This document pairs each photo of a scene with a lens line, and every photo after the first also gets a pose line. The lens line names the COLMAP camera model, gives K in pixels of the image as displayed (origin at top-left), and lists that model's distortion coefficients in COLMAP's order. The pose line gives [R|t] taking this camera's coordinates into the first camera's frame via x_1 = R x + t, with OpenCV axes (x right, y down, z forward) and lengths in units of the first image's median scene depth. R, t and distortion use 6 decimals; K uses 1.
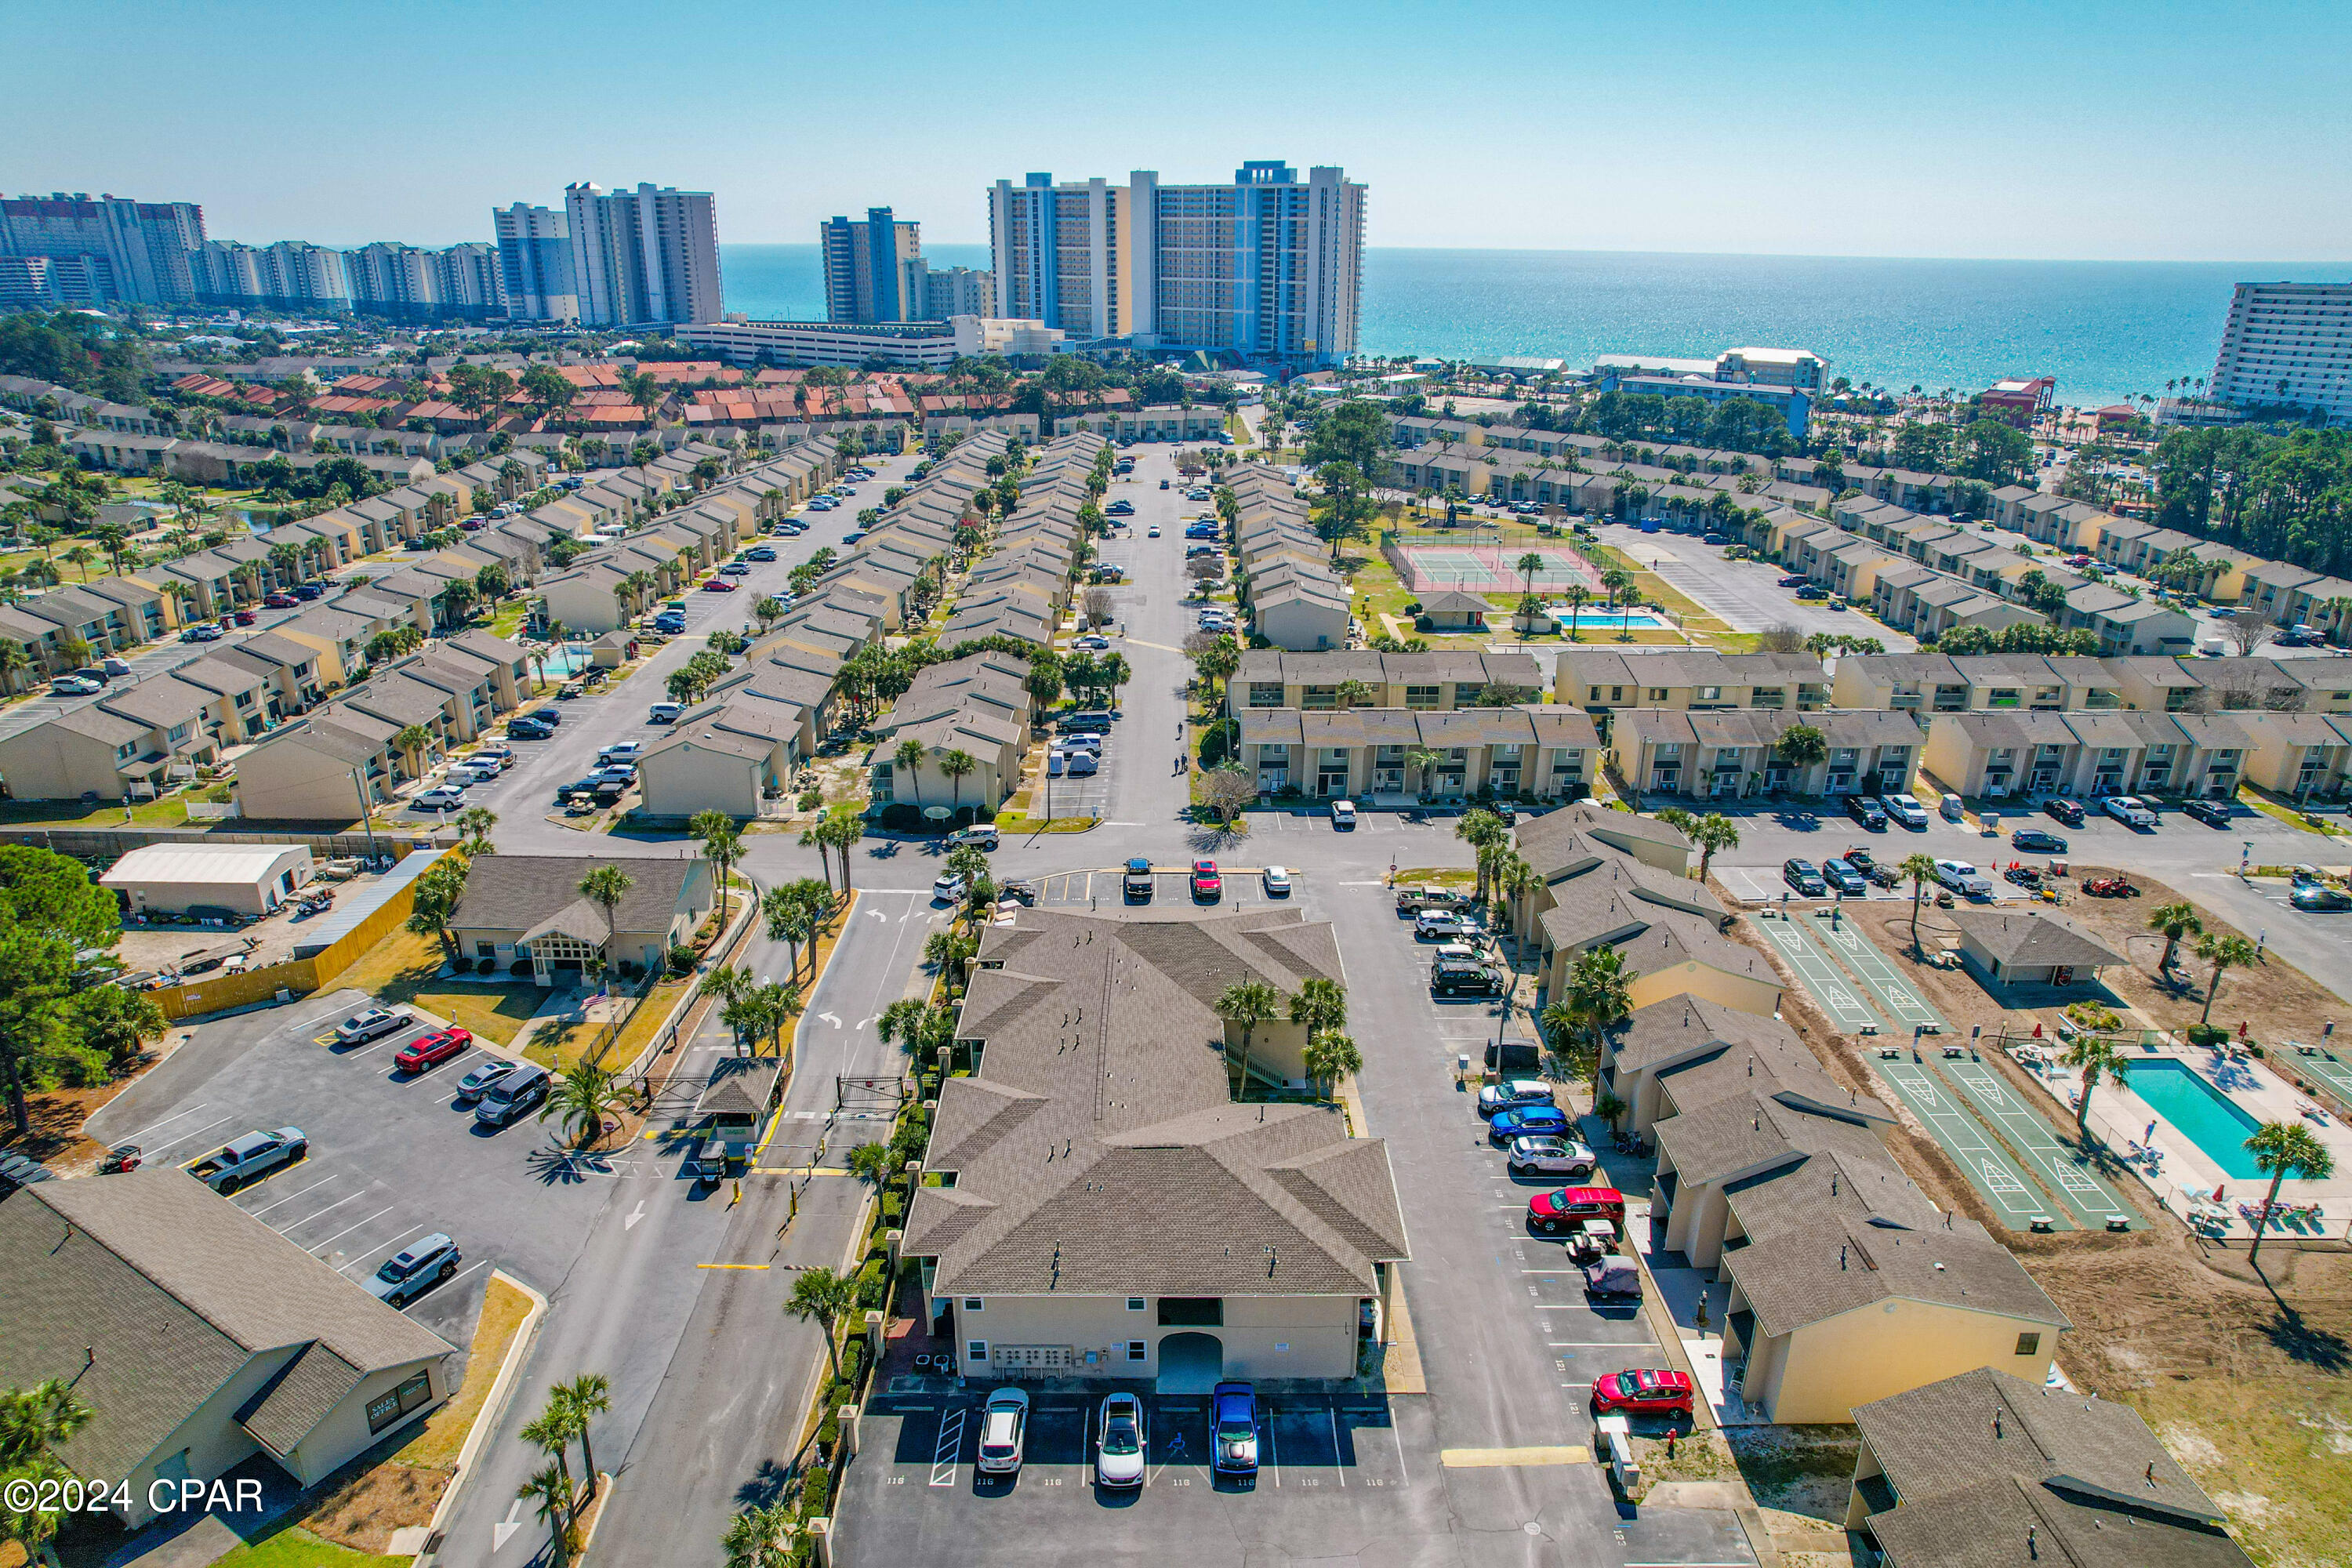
lens RADIAL K [[1509.2, 0, 1193.1], [0, 1509.2, 793.5], [0, 0, 1]] dist [-0.069782, 0.066711]
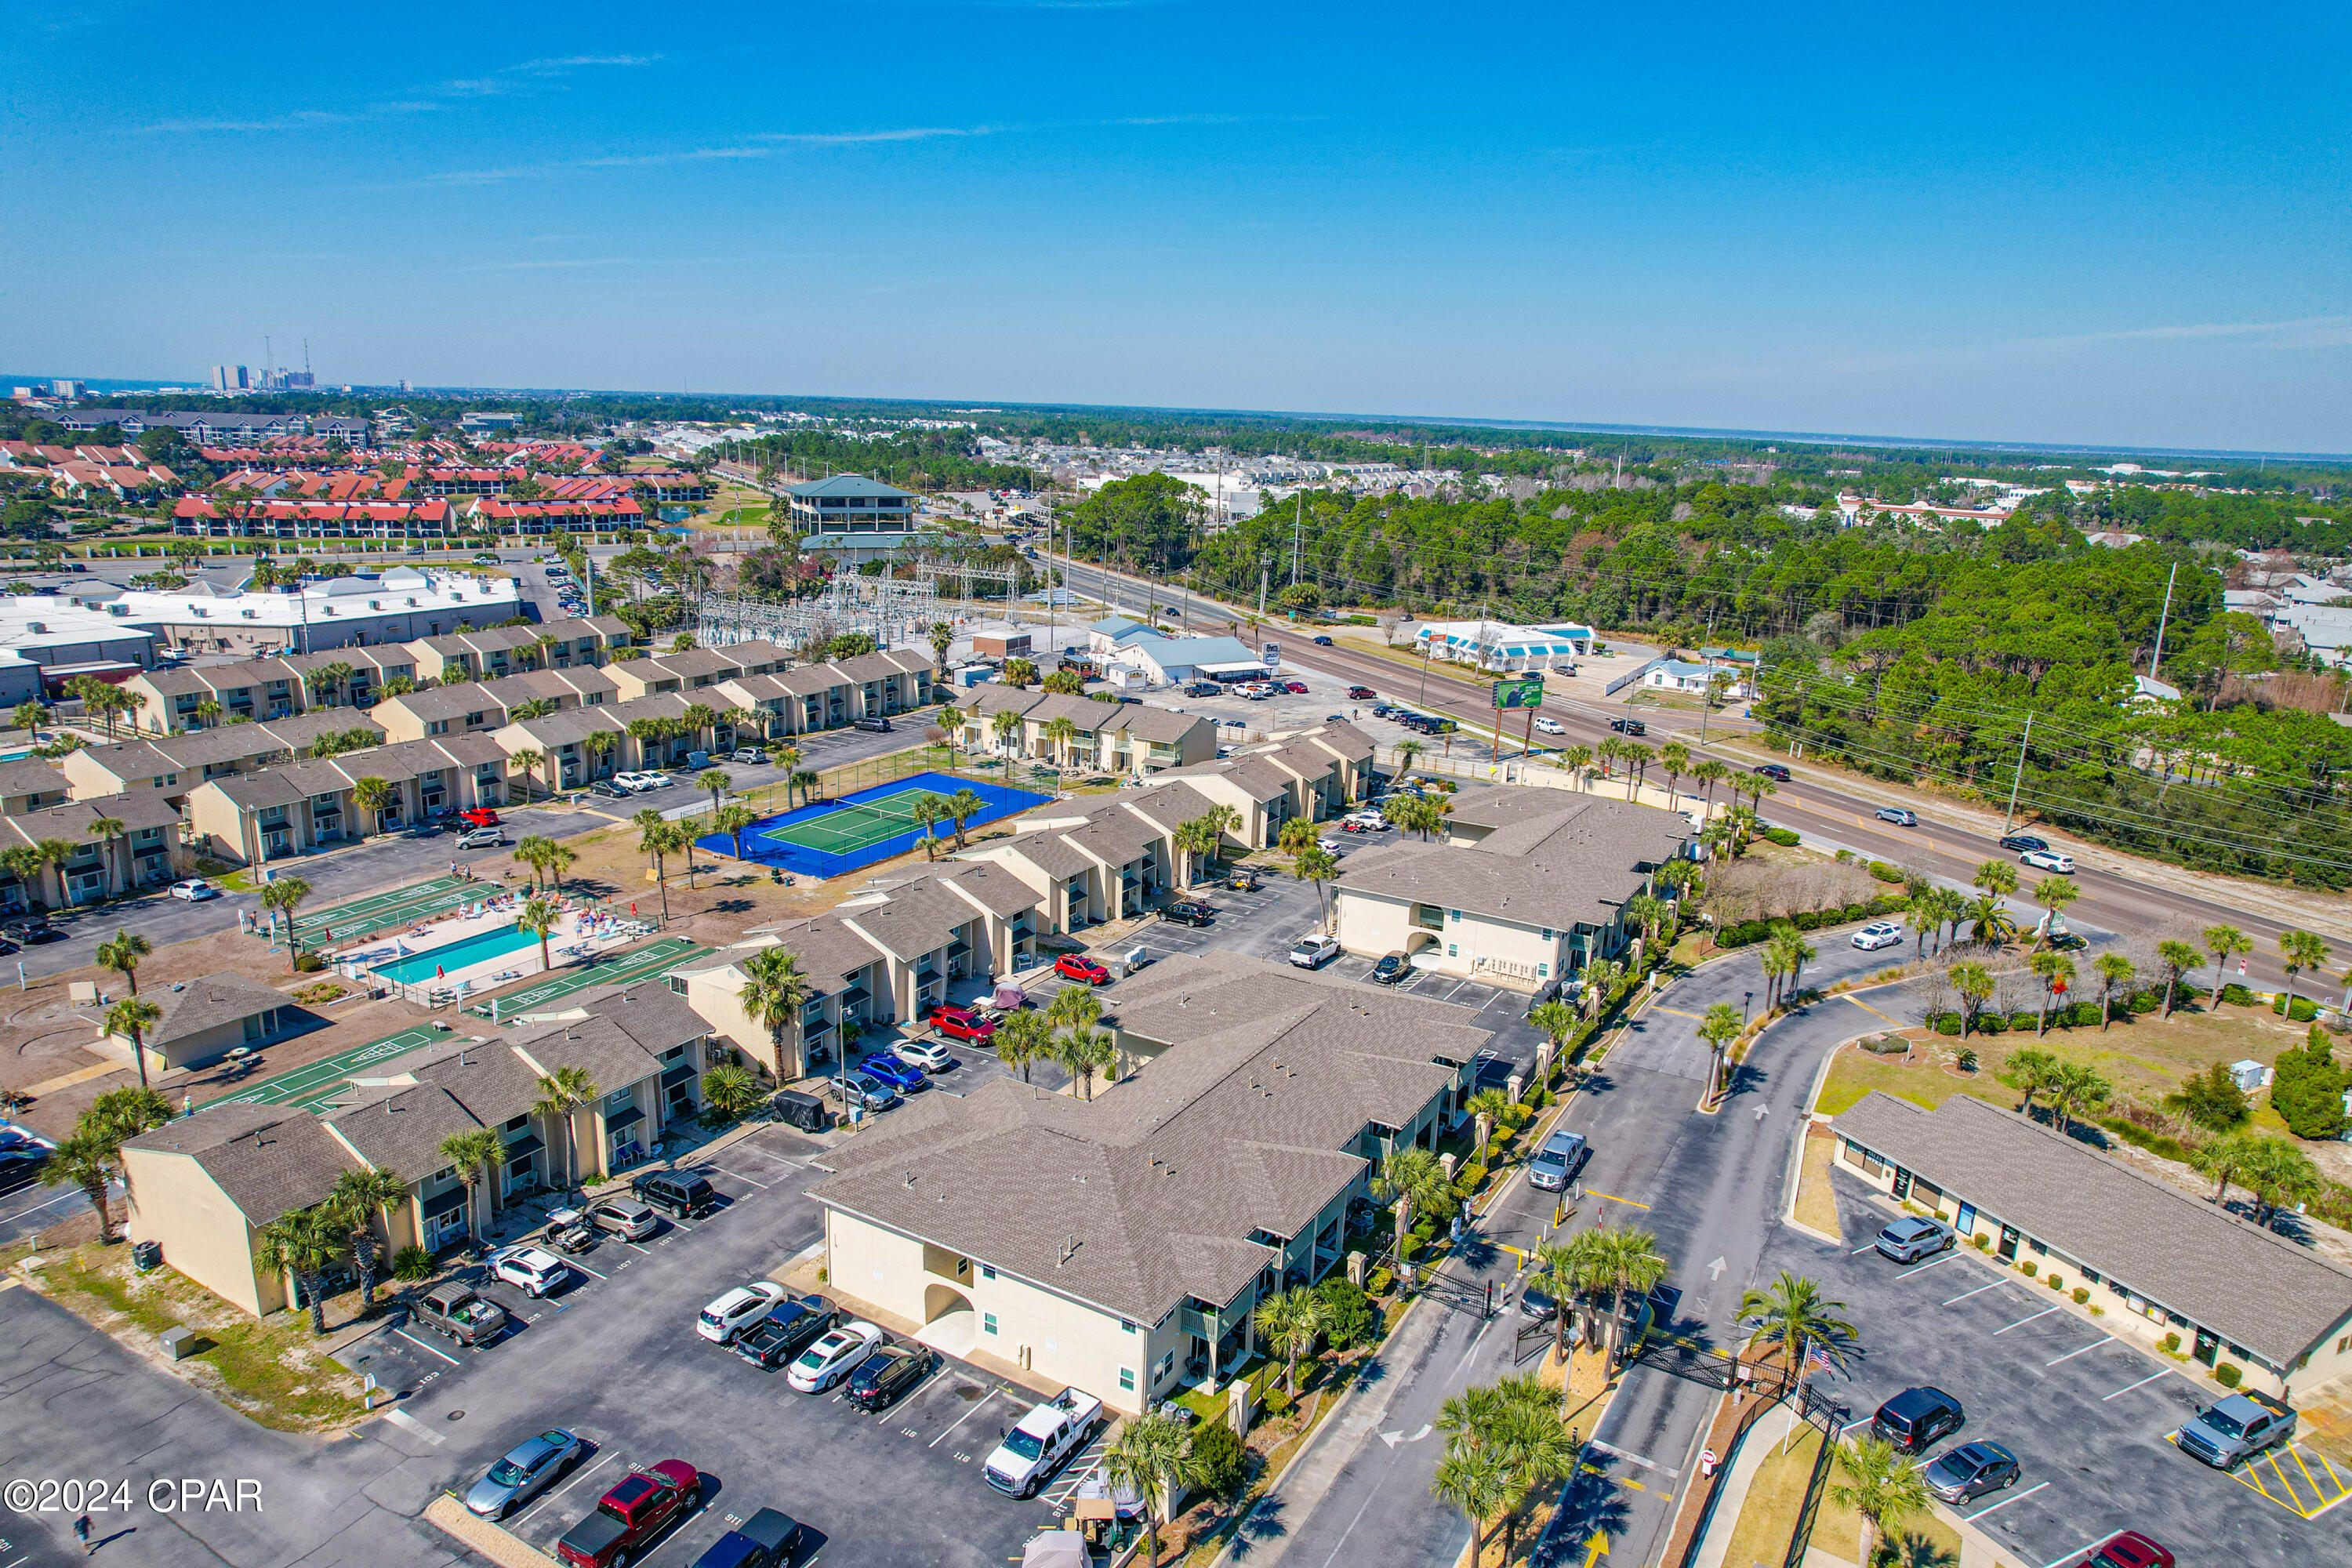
lens RADIAL K [[1480.8, 0, 1206.8], [0, 1480.8, 801.0], [0, 0, 1]] dist [-0.064986, 0.049045]
pose [[-0.854292, -0.173819, 0.489869, -0.278116], [0.141564, 0.829003, 0.541030, -0.298728], [-0.500144, 0.531545, -0.683605, 0.928162]]
